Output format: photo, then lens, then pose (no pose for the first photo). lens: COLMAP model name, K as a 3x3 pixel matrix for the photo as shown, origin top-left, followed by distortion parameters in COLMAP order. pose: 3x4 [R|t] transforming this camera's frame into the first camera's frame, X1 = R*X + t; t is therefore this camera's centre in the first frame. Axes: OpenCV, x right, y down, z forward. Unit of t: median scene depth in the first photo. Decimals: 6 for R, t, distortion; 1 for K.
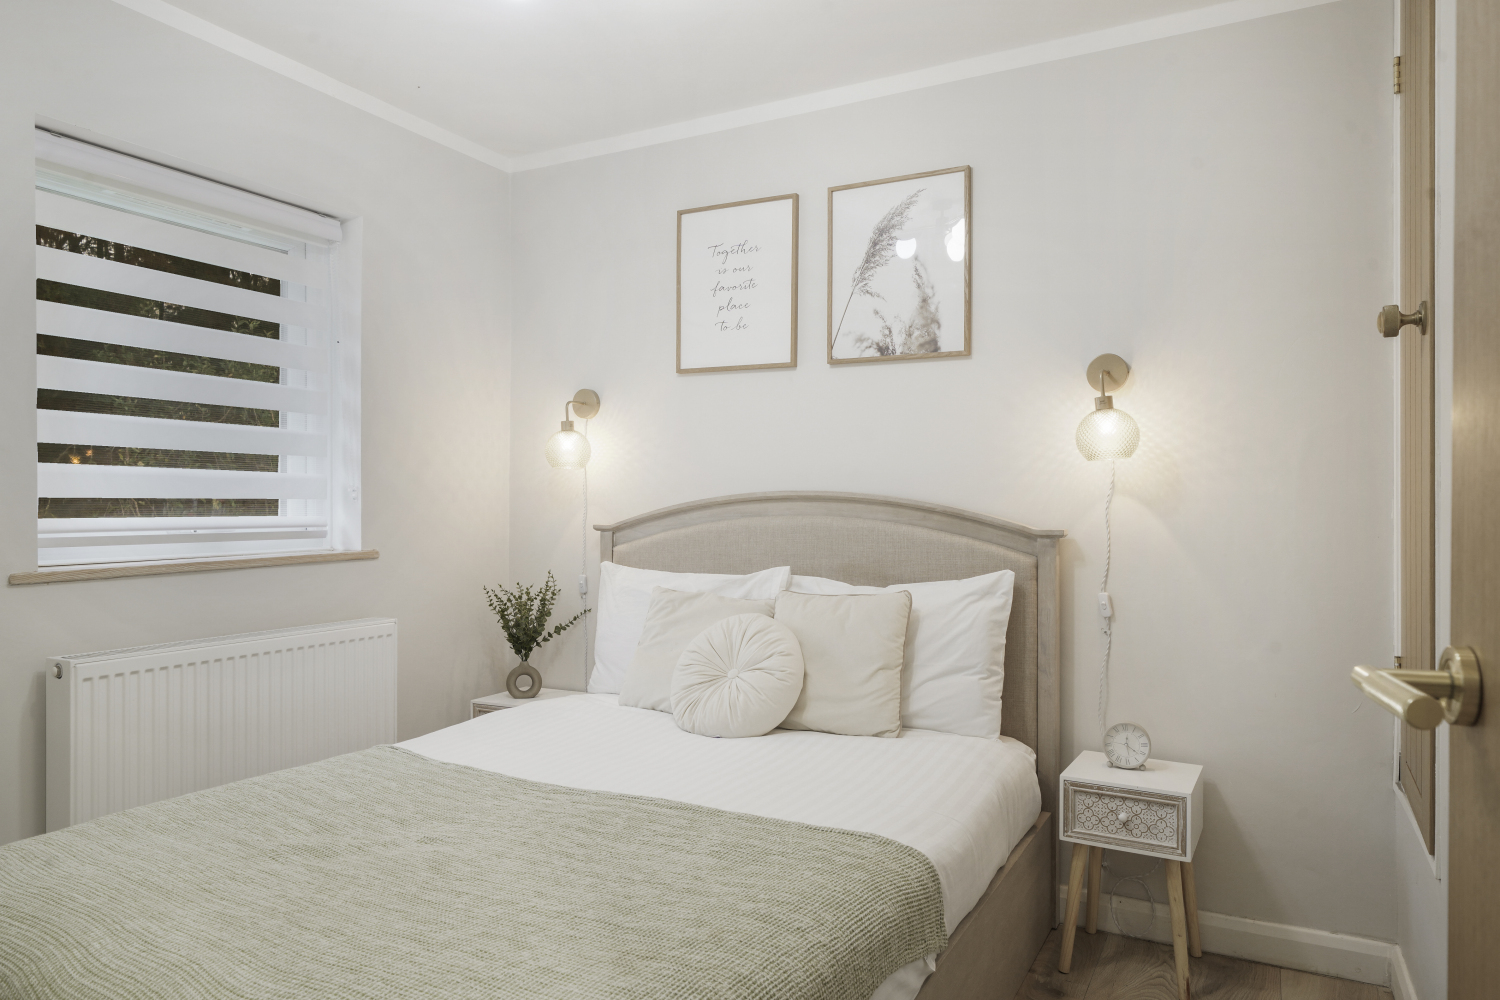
lens RADIAL K [[959.4, 0, 744.5], [0, 959.4, 505.8], [0, 0, 1]] dist [-0.000804, 0.000321]
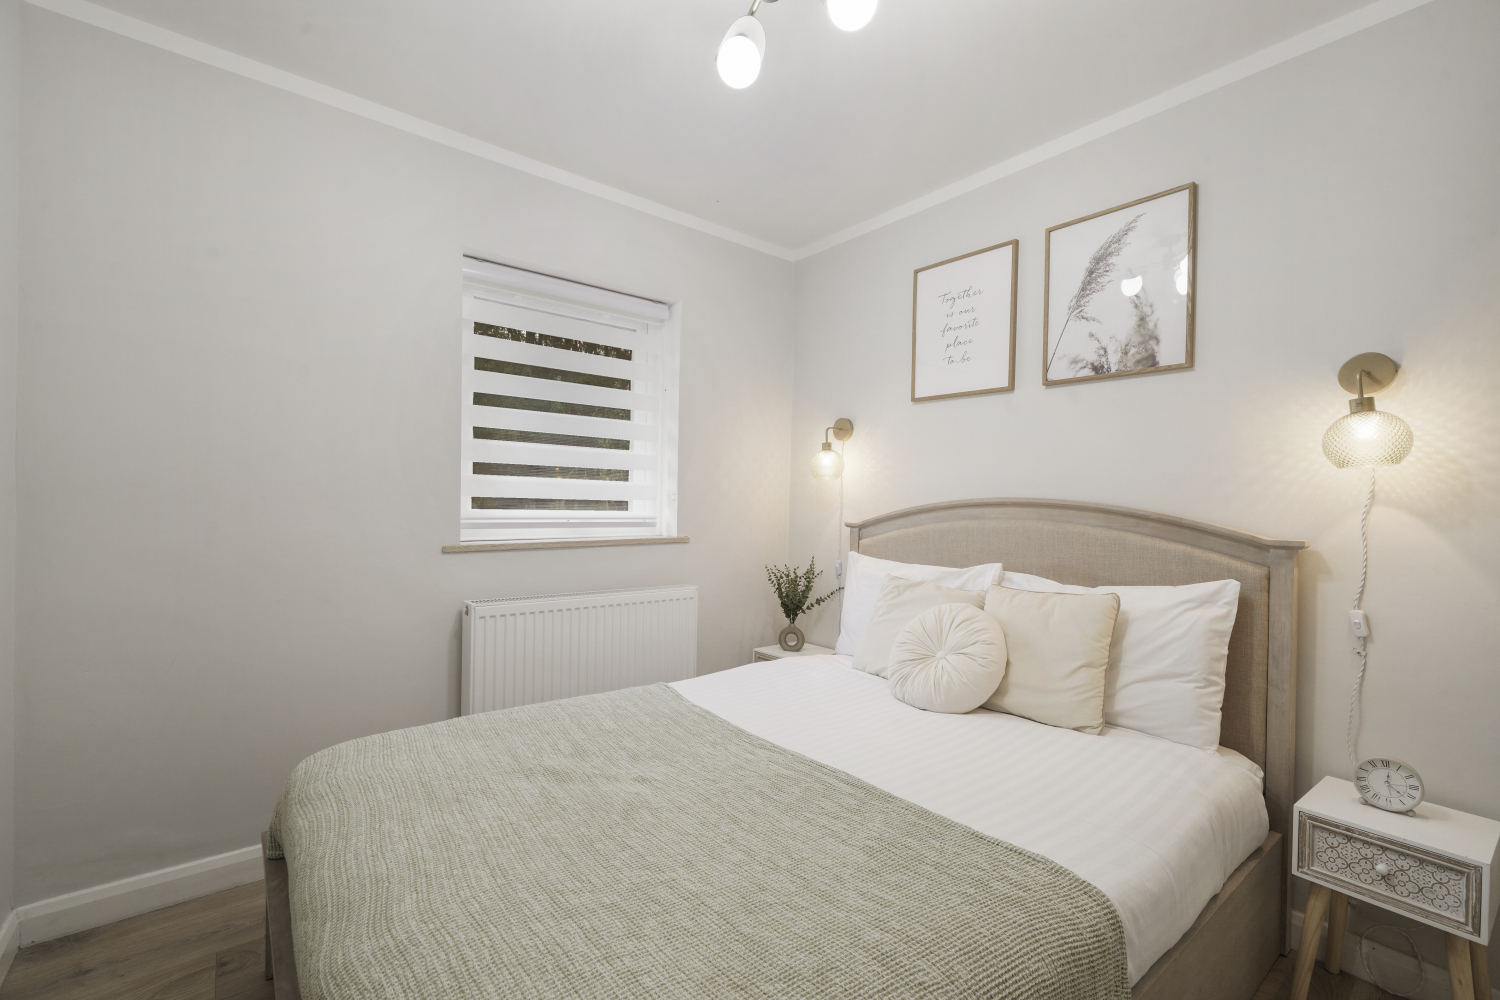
lens RADIAL K [[637.5, 0, 743.1], [0, 637.5, 507.0], [0, 0, 1]] dist [-0.001231, -0.000294]
pose [[0.920217, 0.016291, -0.391070, 0.061059], [-0.016477, 0.999860, 0.002882, -0.001526], [0.391062, 0.003791, 0.920356, 0.183101]]
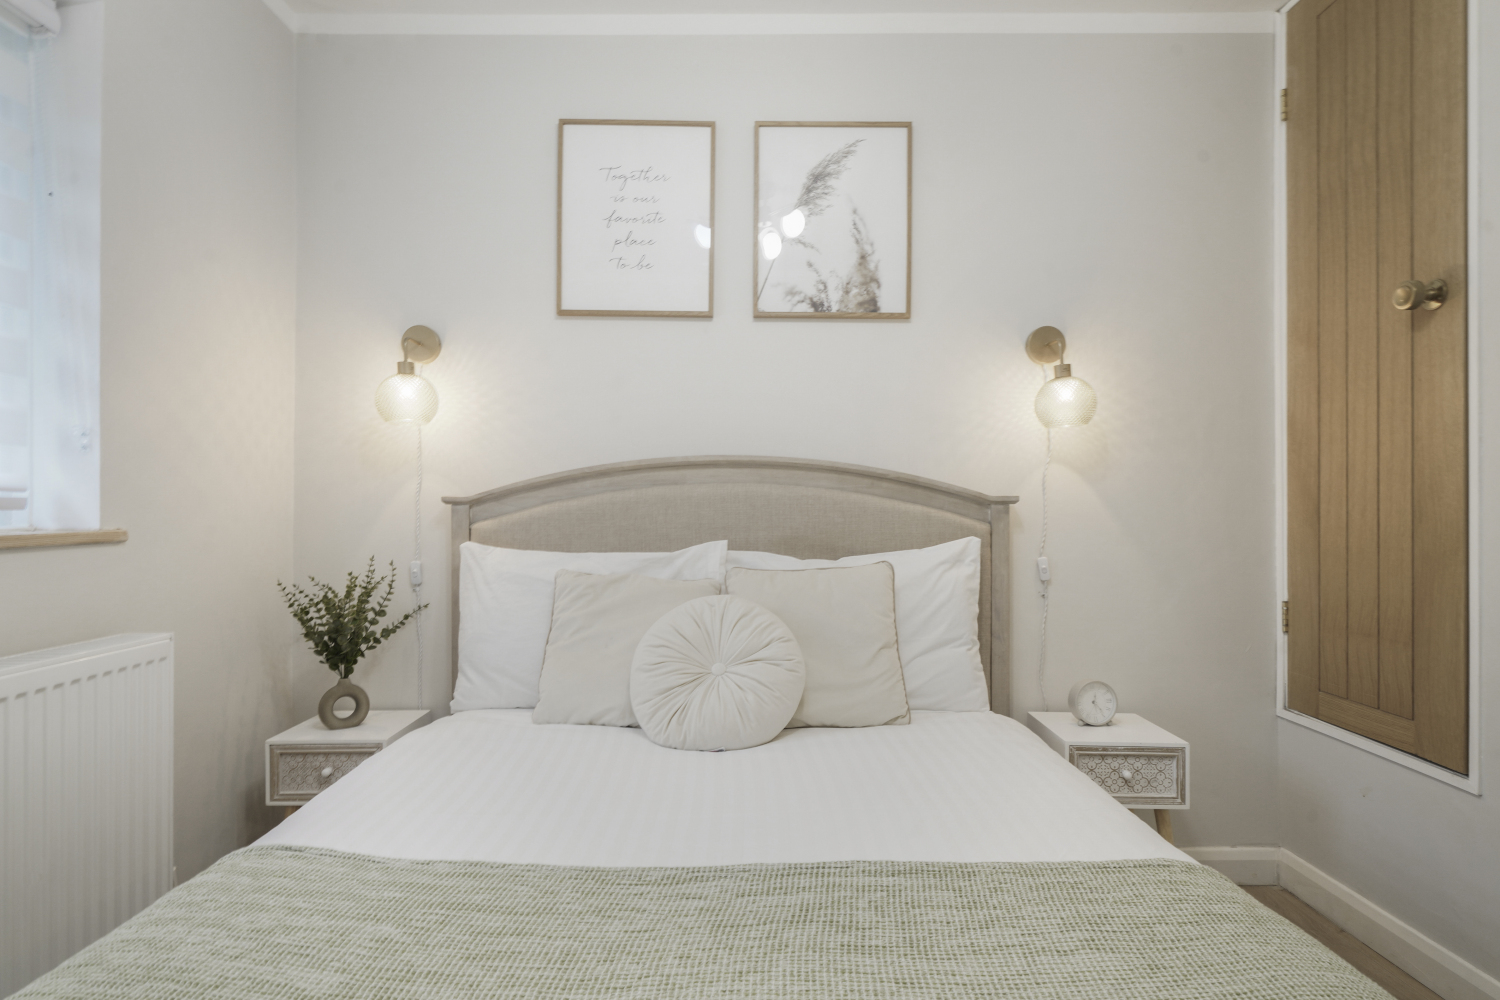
lens RADIAL K [[797.8, 0, 746.4], [0, 797.8, 508.8], [0, 0, 1]] dist [0.000452, -0.001068]
pose [[0.884517, -0.000094, 0.466508, -0.284757], [0.000443, 1.000000, -0.000638, 0.035689], [-0.466508, 0.000771, 0.884517, 0.357350]]
